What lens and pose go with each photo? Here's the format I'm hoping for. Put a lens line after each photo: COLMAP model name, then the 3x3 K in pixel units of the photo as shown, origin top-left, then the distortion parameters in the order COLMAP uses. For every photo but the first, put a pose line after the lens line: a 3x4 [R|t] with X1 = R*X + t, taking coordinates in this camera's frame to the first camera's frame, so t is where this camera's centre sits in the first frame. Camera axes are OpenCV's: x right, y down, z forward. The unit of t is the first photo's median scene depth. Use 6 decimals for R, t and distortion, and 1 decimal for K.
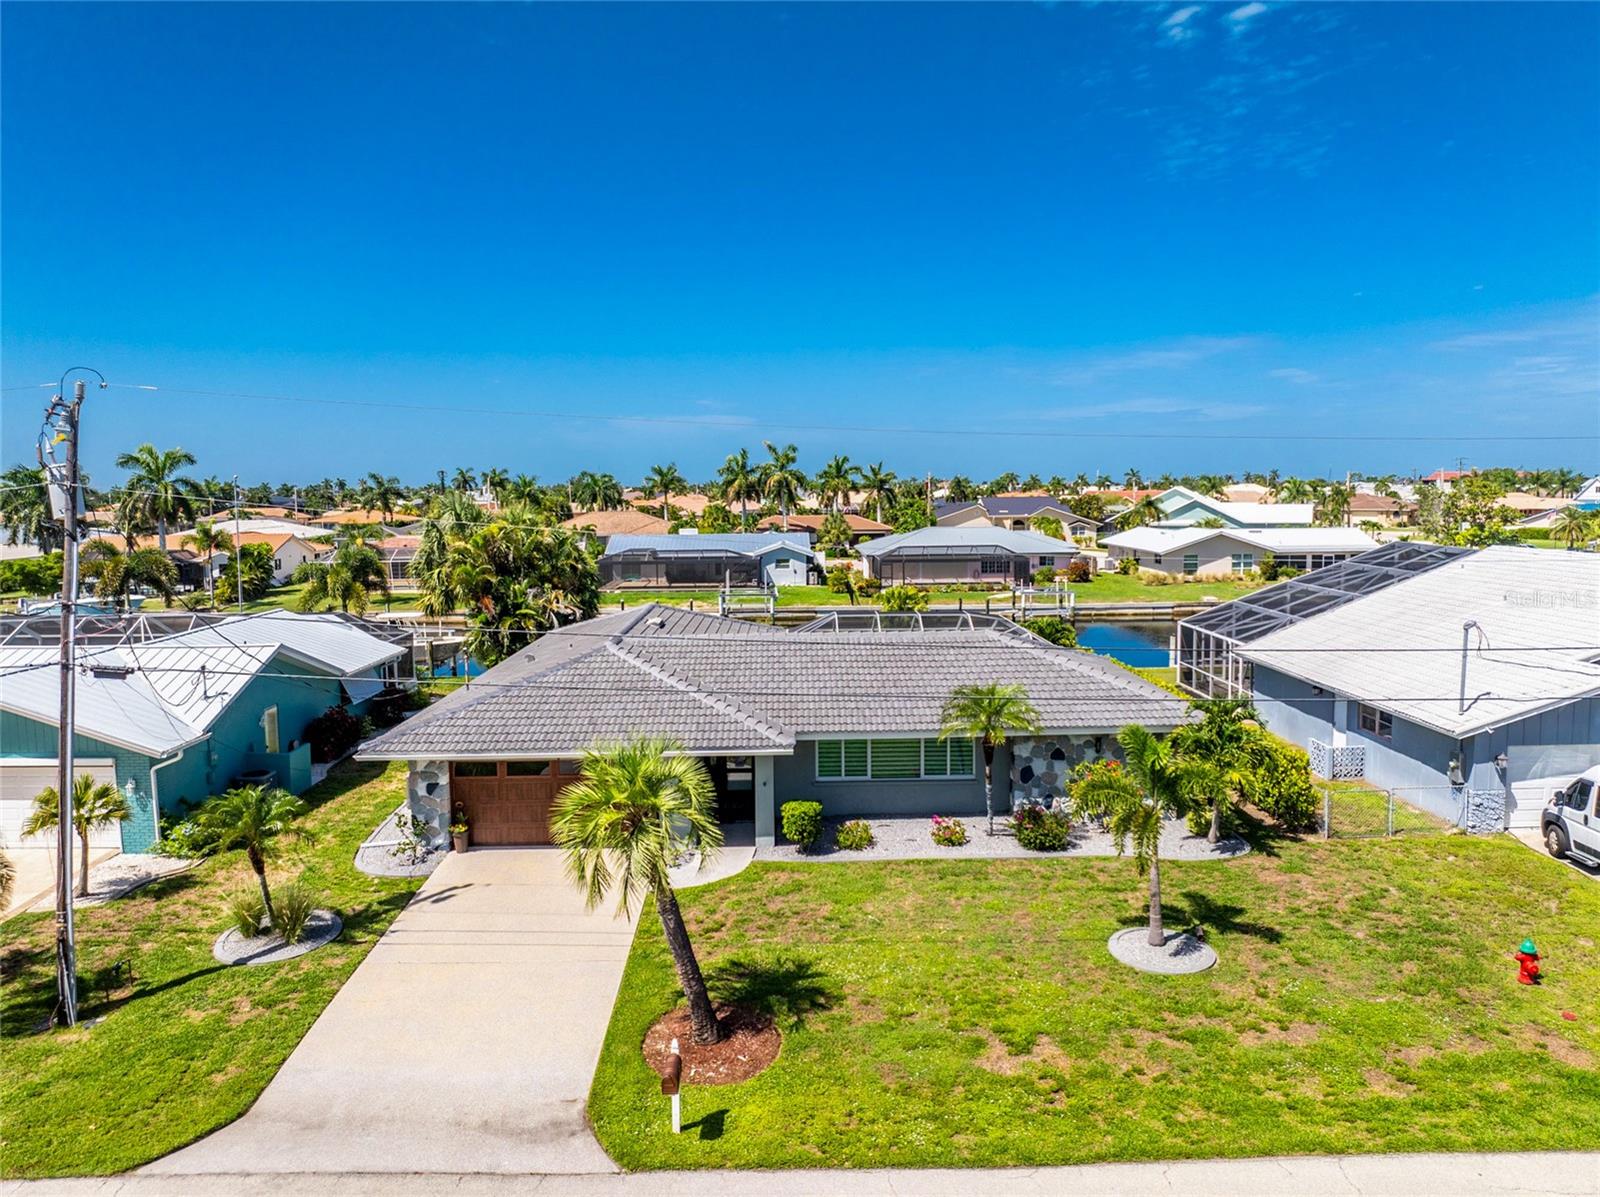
lens RADIAL K [[1120.7, 0, 800.0], [0, 1120.7, 598.5], [0, 0, 1]] dist [-0.025367, -0.034067]
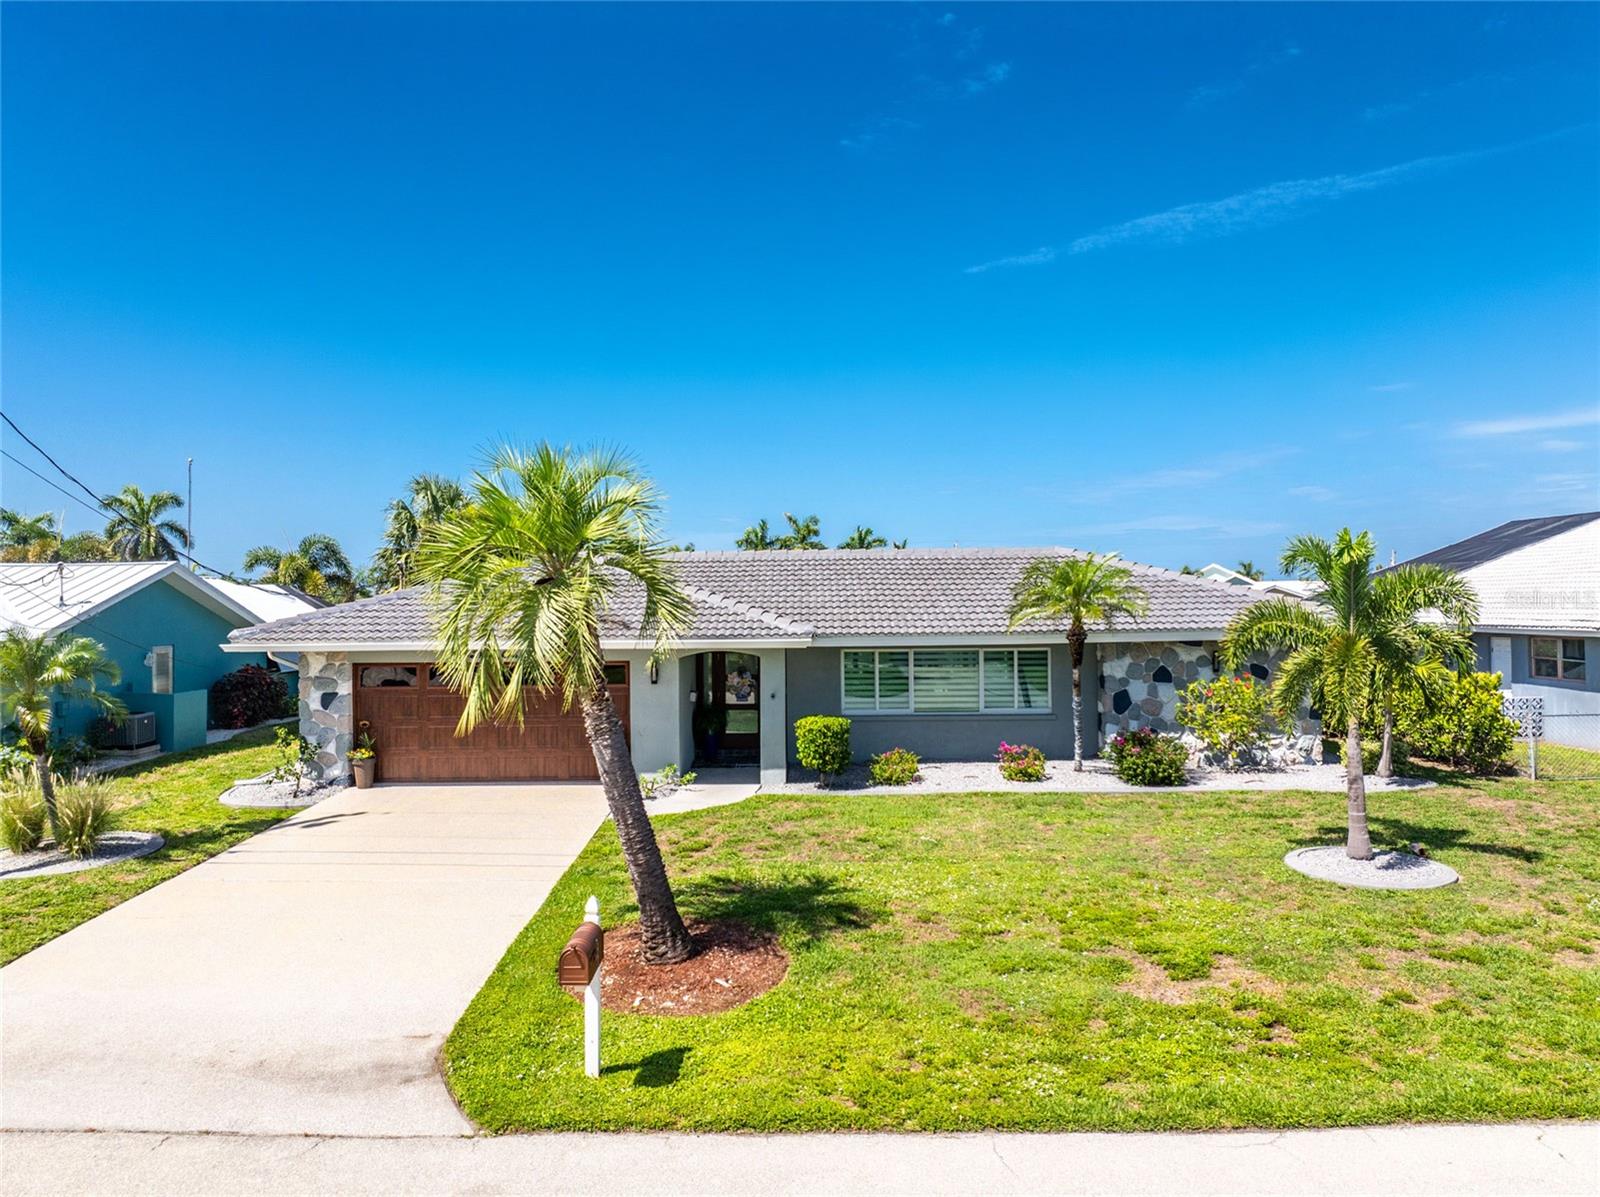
lens RADIAL K [[1124.2, 0, 800.0], [0, 1124.2, 598.5], [0, 0, 1]] dist [-0.038295, -0.000233]
pose [[0.999816, 0.001414, -0.019137, 0.000544], [-0.003371, 0.994714, -0.102629, 0.222543], [0.018891, 0.102675, 0.994536, 0.318760]]
